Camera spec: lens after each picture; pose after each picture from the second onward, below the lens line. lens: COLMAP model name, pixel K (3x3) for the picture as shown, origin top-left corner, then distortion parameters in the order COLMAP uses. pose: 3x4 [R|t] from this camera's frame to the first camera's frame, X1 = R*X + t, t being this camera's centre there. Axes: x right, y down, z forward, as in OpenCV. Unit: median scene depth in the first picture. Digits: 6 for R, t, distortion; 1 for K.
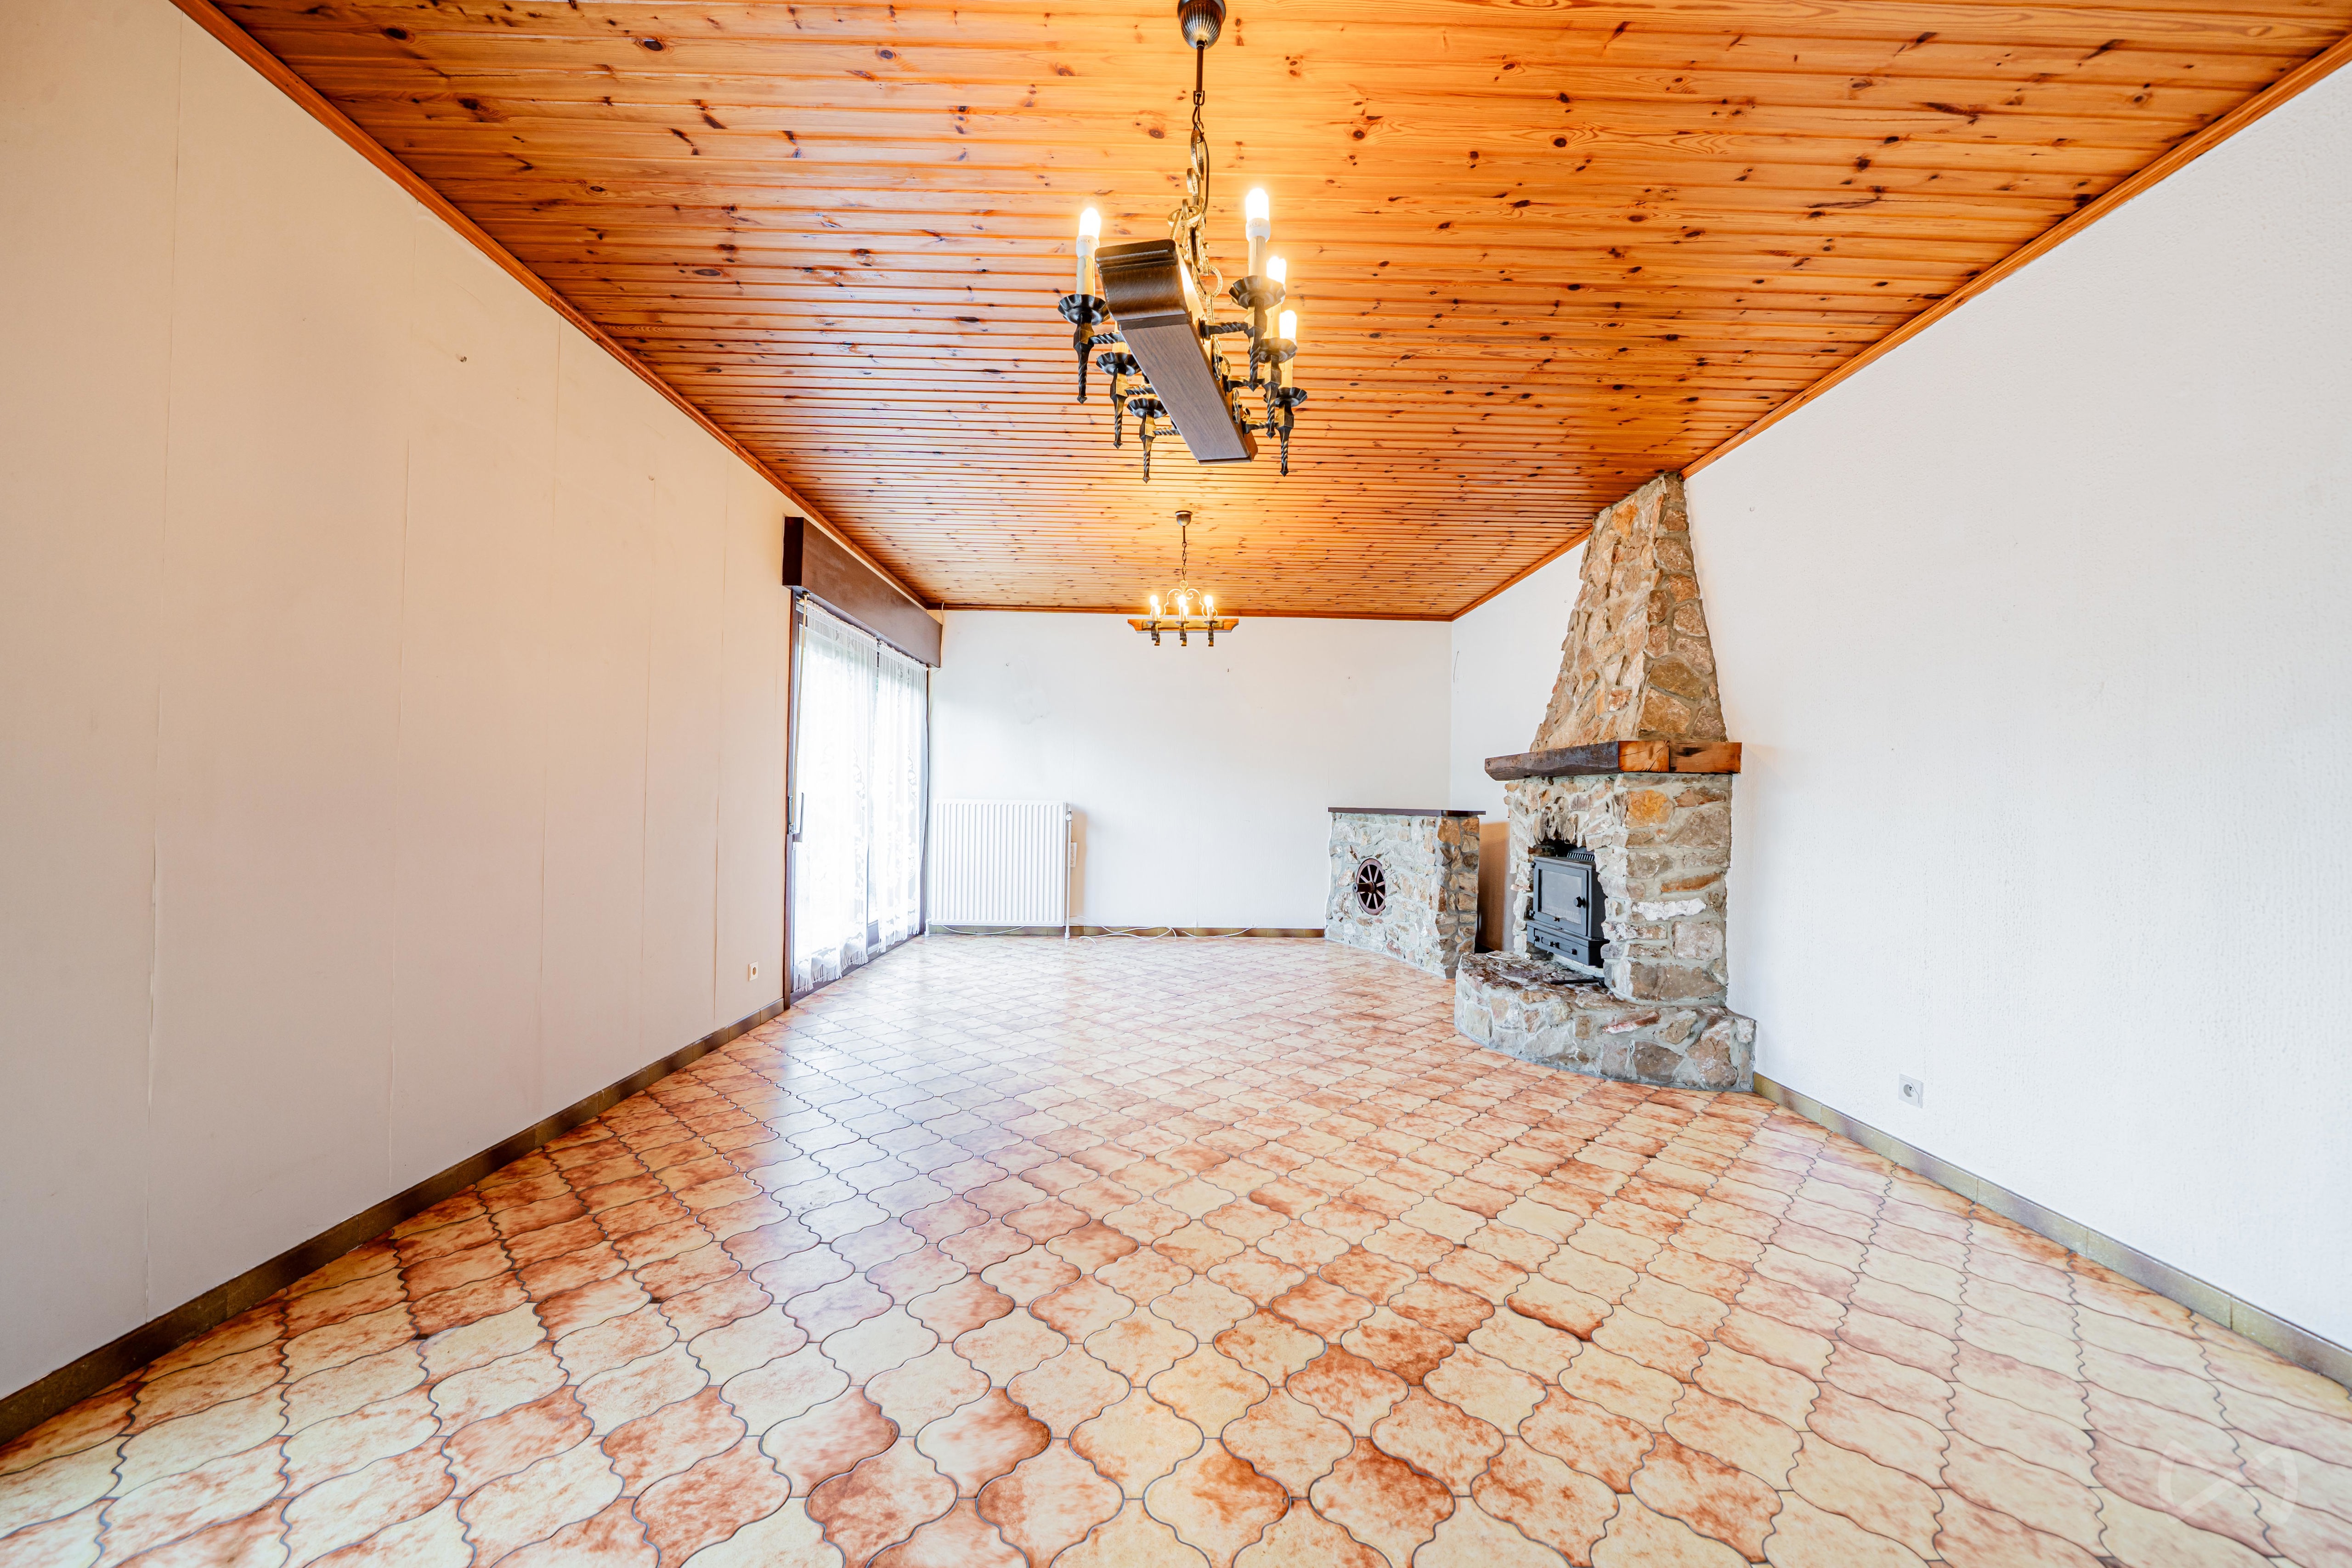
lens RADIAL K [[892.0, 0, 1176.8], [0, 892.0, 791.2], [0, 0, 1]] dist [-0.003028, -0.000360]
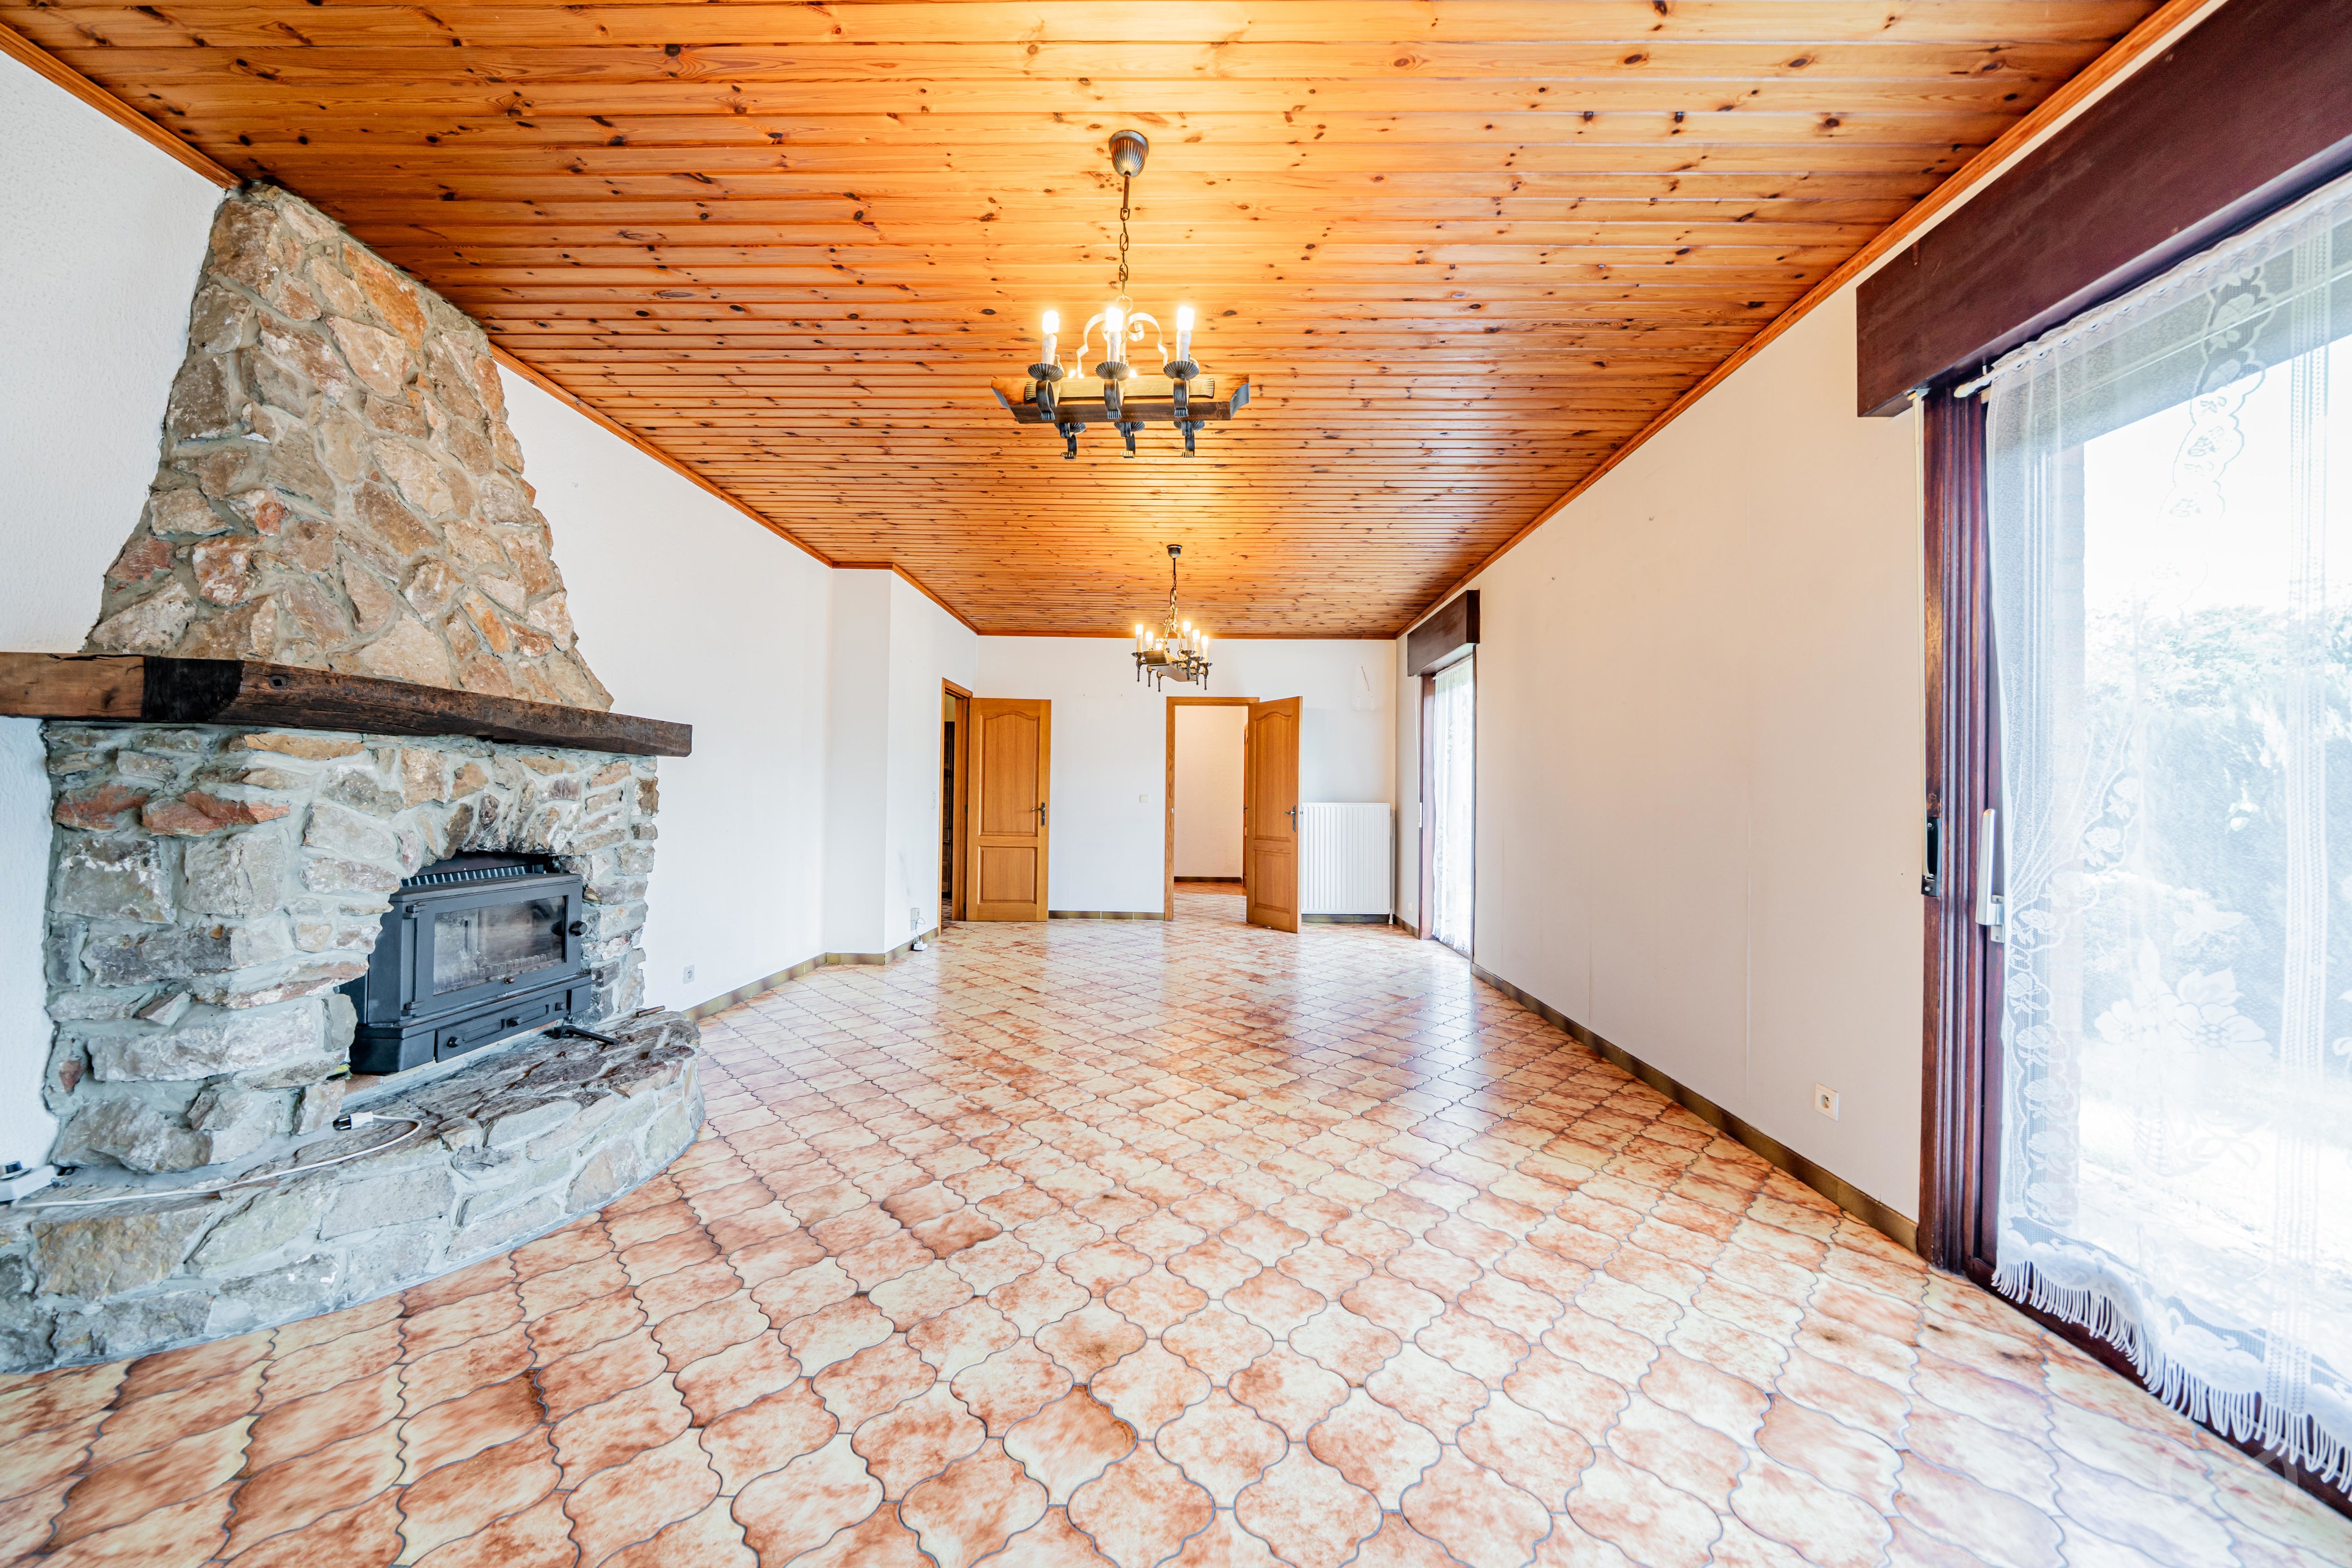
lens RADIAL K [[791.6, 0, 1177.7], [0, 791.6, 795.2], [0, 0, 1]] dist [-0.006167, 0.000105]
pose [[-0.999056, -0.028115, 0.033130, -0.054305], [-0.028696, 0.999440, -0.017204, 0.019518], [-0.032628, -0.018139, -0.999303, 1.986908]]
